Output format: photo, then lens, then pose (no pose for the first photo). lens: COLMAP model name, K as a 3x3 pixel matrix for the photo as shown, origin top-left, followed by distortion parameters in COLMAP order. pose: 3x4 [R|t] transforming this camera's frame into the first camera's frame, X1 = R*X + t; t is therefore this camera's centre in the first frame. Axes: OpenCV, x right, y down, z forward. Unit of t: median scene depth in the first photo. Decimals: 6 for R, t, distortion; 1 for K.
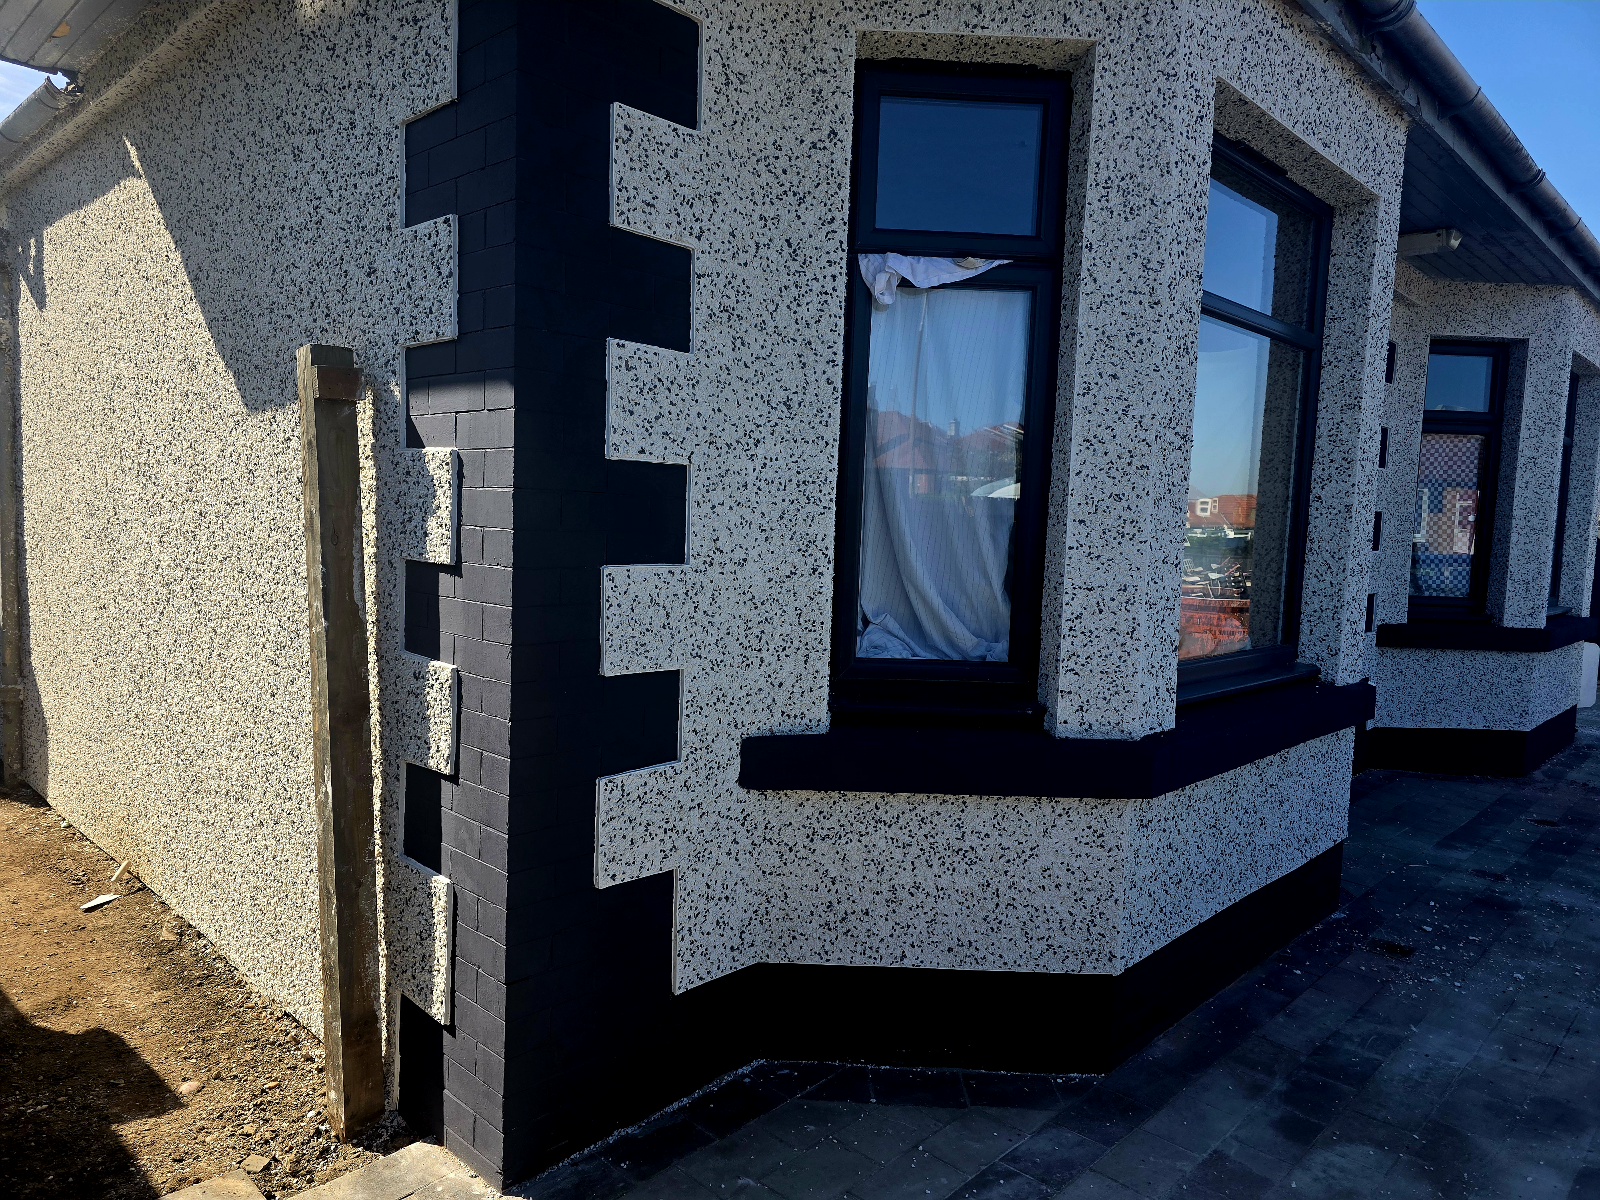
lens RADIAL K [[1078.0, 0, 800.0], [0, 1078.0, 600.0], [0, 0, 1]] dist [0.102832, -0.098160]
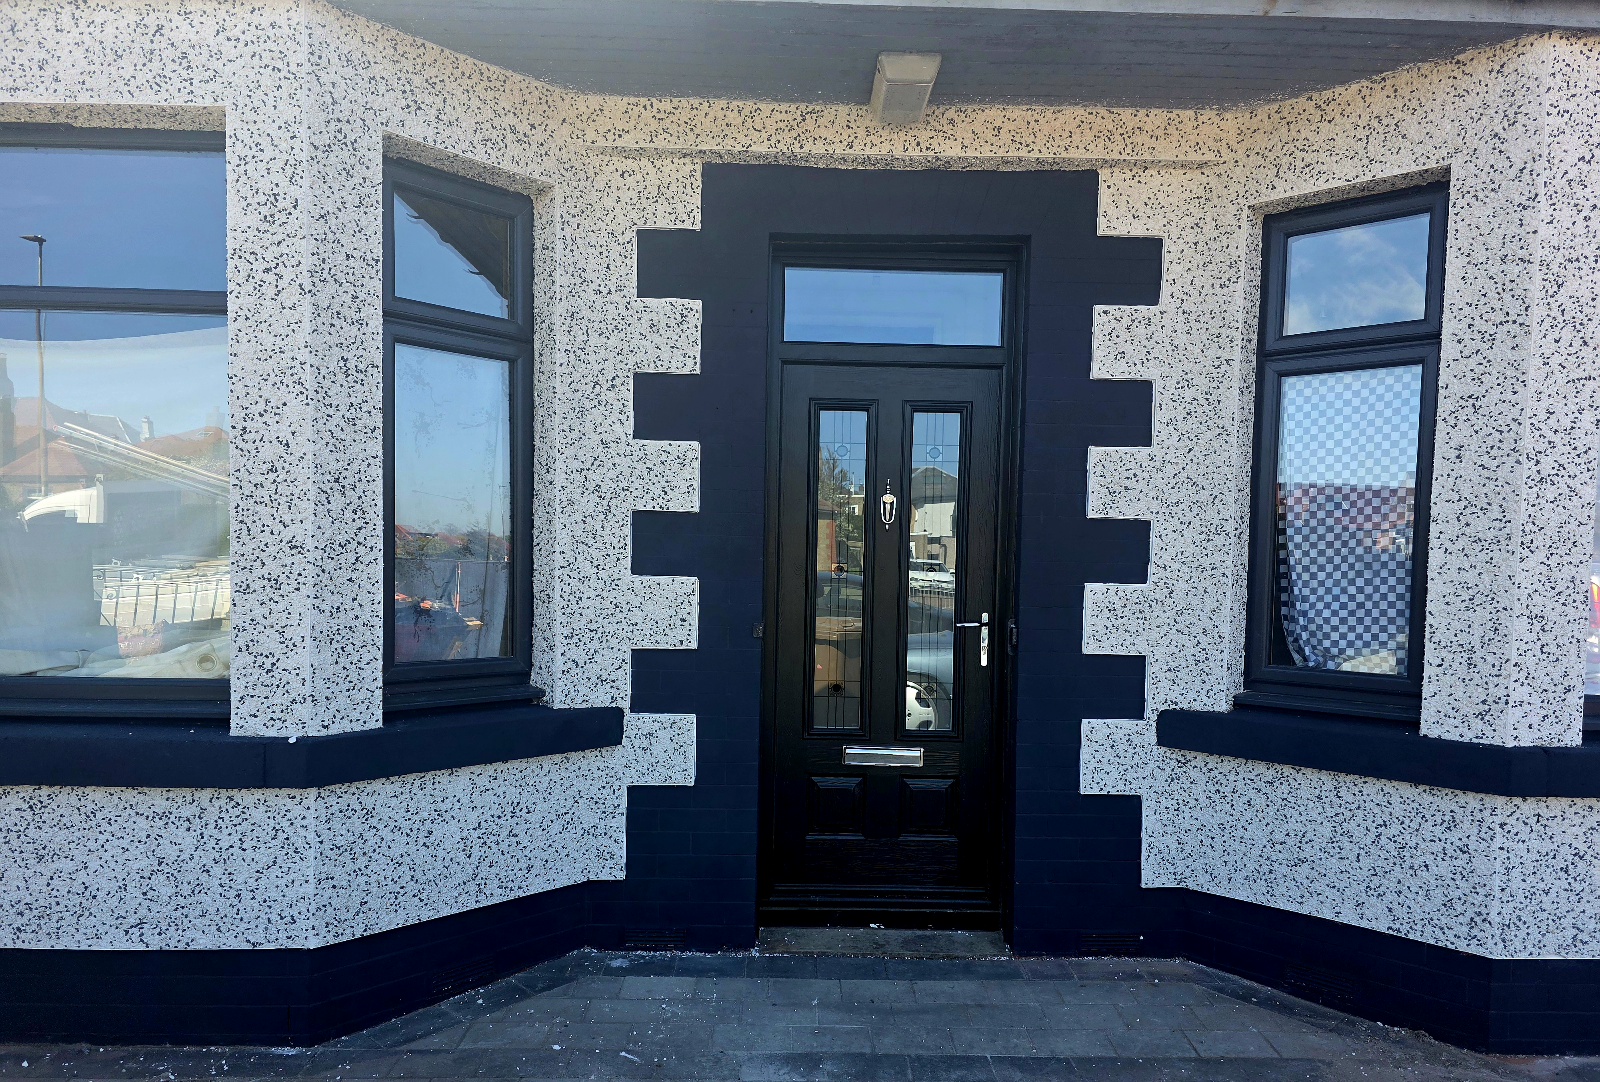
lens RADIAL K [[1073.7, 0, 824.8], [0, 1073.7, 599.0], [0, 0, 1]] dist [0.061764, -0.056414]
pose [[0.705463, 0.007457, -0.708707, 0.799381], [-0.050099, 0.997968, -0.039369, -0.004714], [0.706974, 0.063278, 0.704403, 0.454899]]
